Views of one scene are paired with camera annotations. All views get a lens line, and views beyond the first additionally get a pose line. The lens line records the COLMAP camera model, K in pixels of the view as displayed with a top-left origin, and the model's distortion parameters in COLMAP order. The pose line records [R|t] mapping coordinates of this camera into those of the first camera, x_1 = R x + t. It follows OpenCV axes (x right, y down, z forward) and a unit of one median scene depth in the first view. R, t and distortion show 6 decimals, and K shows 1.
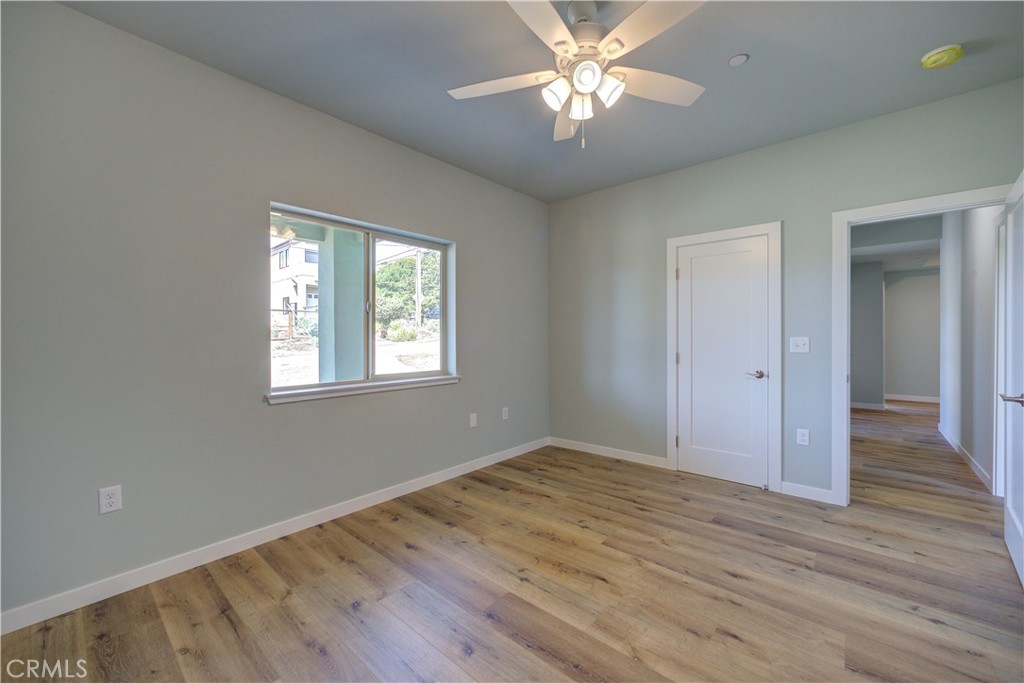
lens RADIAL K [[404.2, 0, 509.9], [0, 404.2, 340.5], [0, 0, 1]] dist [-0.021231, 0.008112]
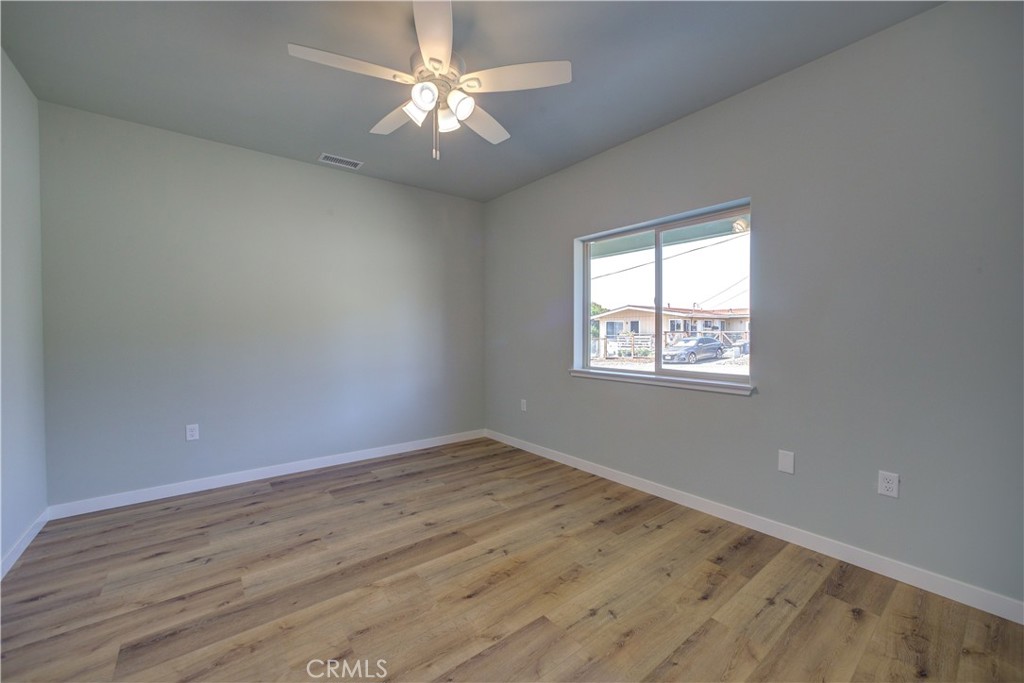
lens RADIAL K [[404.2, 0, 511.9], [0, 404.2, 341.6], [0, 0, 1]] dist [-0.021231, 0.008112]
pose [[-0.182401, 0.029623, -0.982778, 1.099687], [-0.003976, 0.999516, 0.030866, -0.017702], [0.983216, 0.009538, -0.182195, 1.254277]]
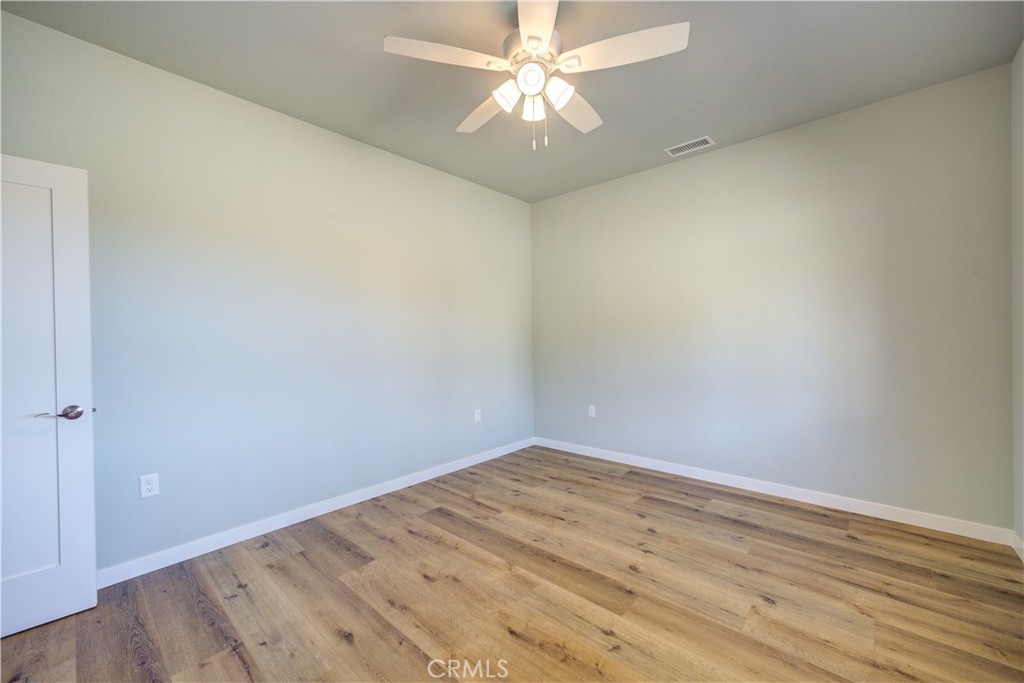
lens RADIAL K [[404.2, 0, 509.4], [0, 404.2, 341.3], [0, 0, 1]] dist [-0.021231, 0.008112]
pose [[-0.999672, 0.020544, 0.015270, 0.213100], [0.020812, 0.999628, 0.017599, -0.015264], [-0.014903, 0.017912, -0.999729, 1.805643]]
